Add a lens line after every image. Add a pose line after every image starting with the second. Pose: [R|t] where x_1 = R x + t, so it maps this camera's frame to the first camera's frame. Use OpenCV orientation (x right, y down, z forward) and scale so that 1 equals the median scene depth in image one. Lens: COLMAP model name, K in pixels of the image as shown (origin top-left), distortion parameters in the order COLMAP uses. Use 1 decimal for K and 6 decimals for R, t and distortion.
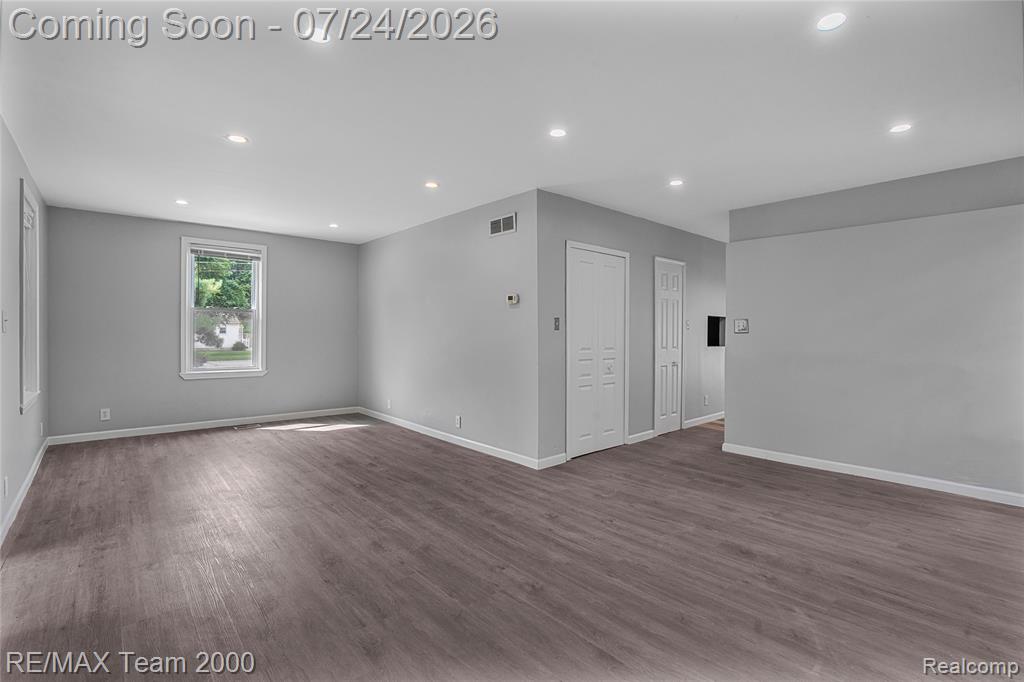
lens RADIAL K [[474.7, 0, 502.2], [0, 474.7, 335.3], [0, 0, 1]] dist [-0.041053, 0.013480]
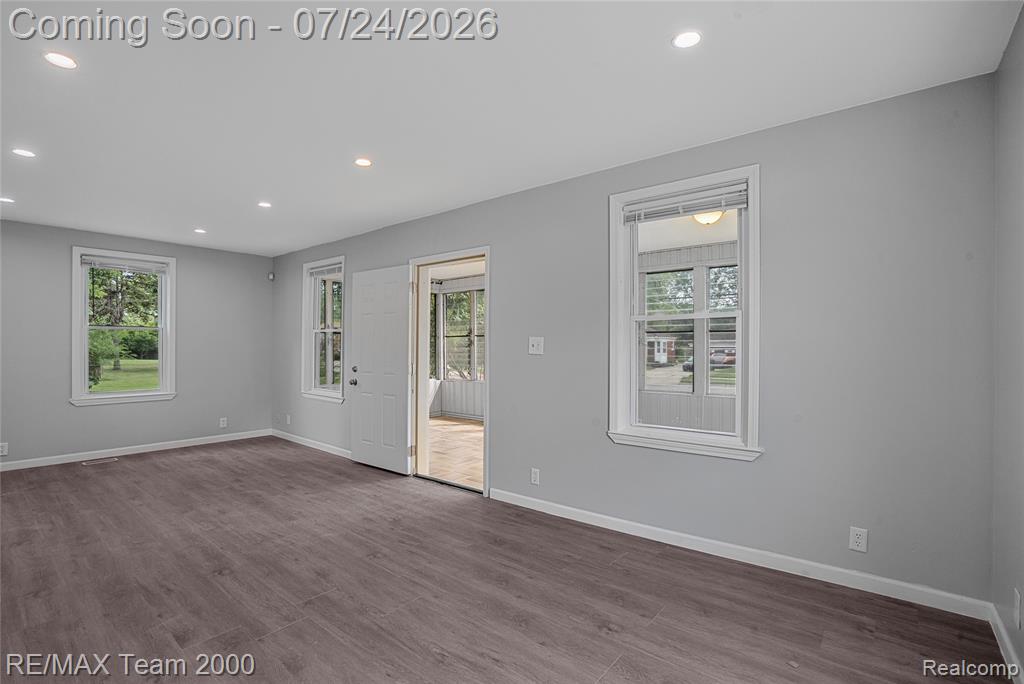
lens RADIAL K [[474.7, 0, 495.1], [0, 474.7, 349.2], [0, 0, 1]] dist [-0.041053, 0.013480]
pose [[-0.988358, -0.008533, -0.151907, -0.662792], [-0.009964, 0.999913, 0.008659, -0.024936], [0.151820, 0.010072, -0.988357, 1.946497]]
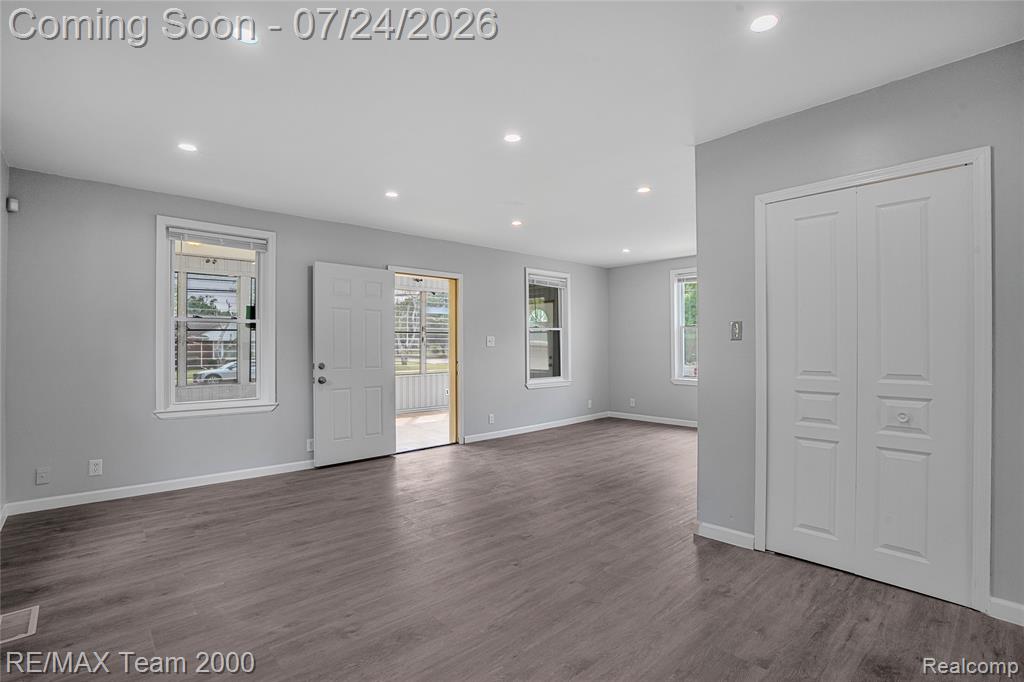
lens RADIAL K [[485.7, 0, 517.9], [0, 485.7, 348.7], [0, 0, 1]] dist [-0.032389, 0.003249]
pose [[0.032555, -0.000026, -0.999470, 1.018938], [-0.003764, 0.999993, -0.000148, 0.003005], [0.999463, 0.003767, 0.032555, 0.897763]]
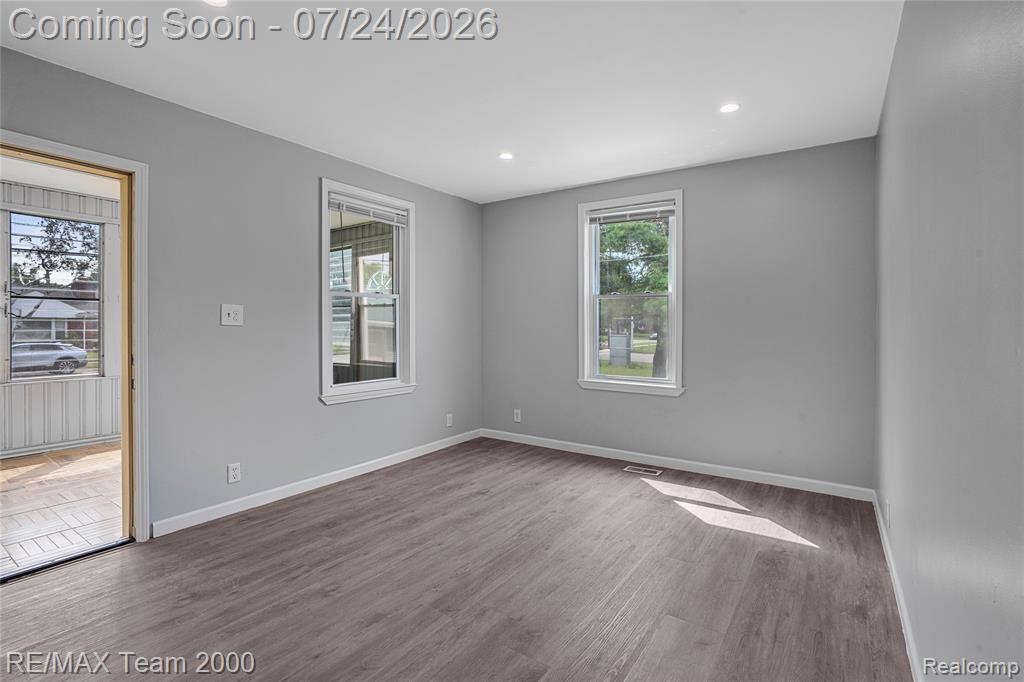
lens RADIAL K [[474.7, 0, 520.7], [0, 474.7, 339.9], [0, 0, 1]] dist [-0.041053, 0.013480]
pose [[0.256903, 0.020983, -0.966210, 0.093881], [-0.010880, 0.999764, 0.018819, 0.000164], [0.966376, 0.005677, 0.257070, 1.164844]]
